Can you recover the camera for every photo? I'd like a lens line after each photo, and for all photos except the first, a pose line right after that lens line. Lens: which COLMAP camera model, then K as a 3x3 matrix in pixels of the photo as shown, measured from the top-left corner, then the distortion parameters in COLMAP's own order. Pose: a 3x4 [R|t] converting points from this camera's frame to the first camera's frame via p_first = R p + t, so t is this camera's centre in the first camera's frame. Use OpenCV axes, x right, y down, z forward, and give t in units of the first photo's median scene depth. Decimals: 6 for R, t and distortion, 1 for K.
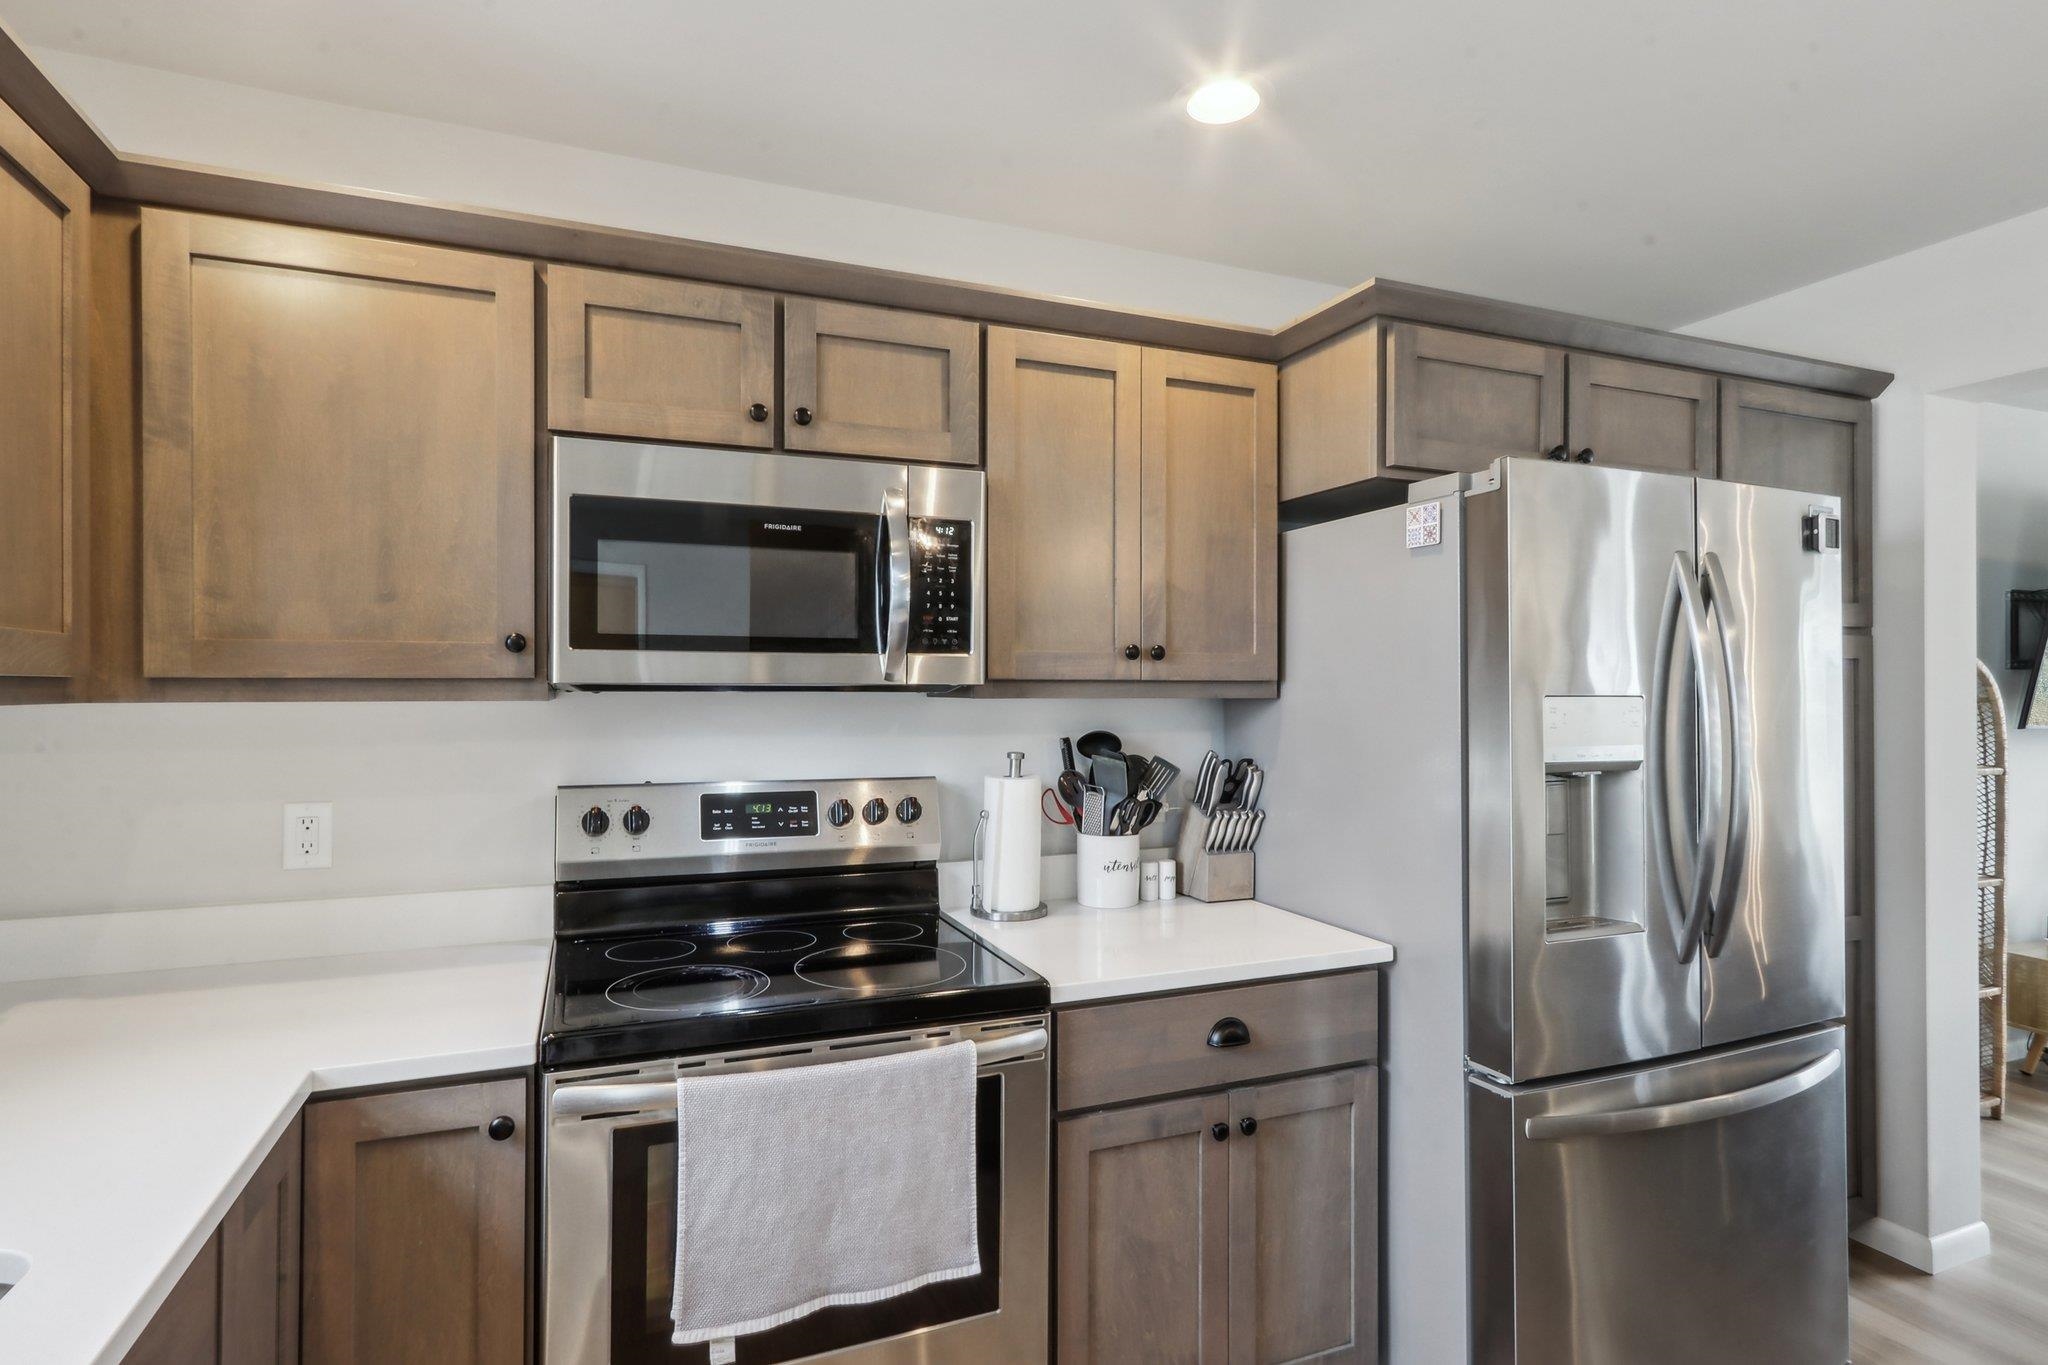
lens RADIAL K [[1022.2, 0, 994.0], [0, 1022.2, 687.6], [0, 0, 1]] dist [-0.003913, 0.005828]
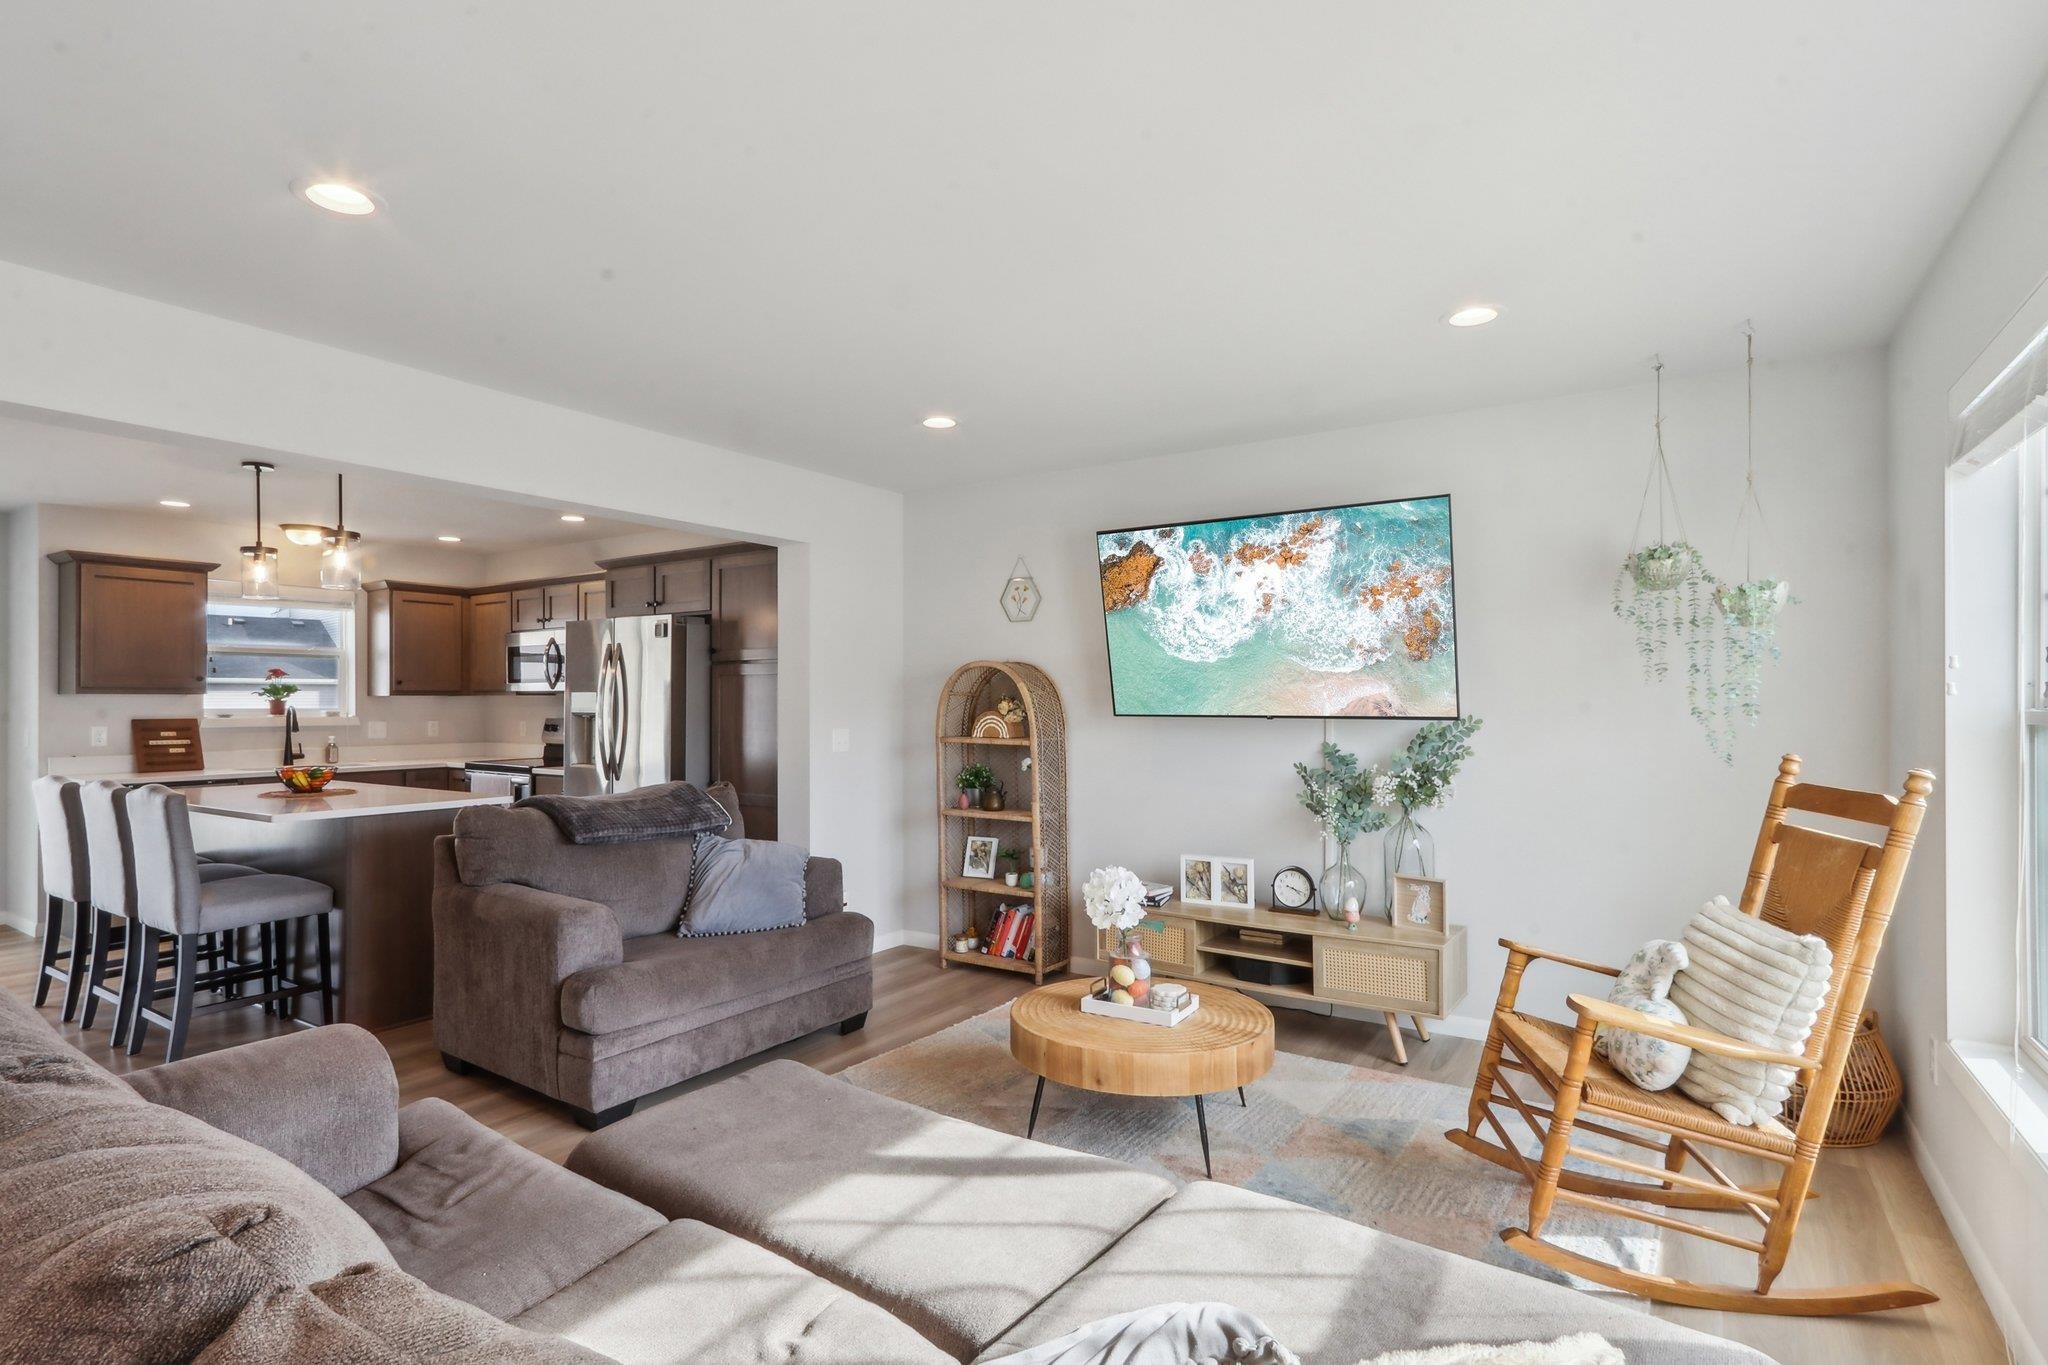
lens RADIAL K [[1022.2, 0, 993.6], [0, 1022.2, 692.2], [0, 0, 1]] dist [-0.003913, 0.005828]
pose [[0.564614, -0.008622, -0.825310, 3.779112], [0.002786, 0.999960, -0.008541, 0.037715], [0.825350, 0.002523, 0.564616, 0.233745]]
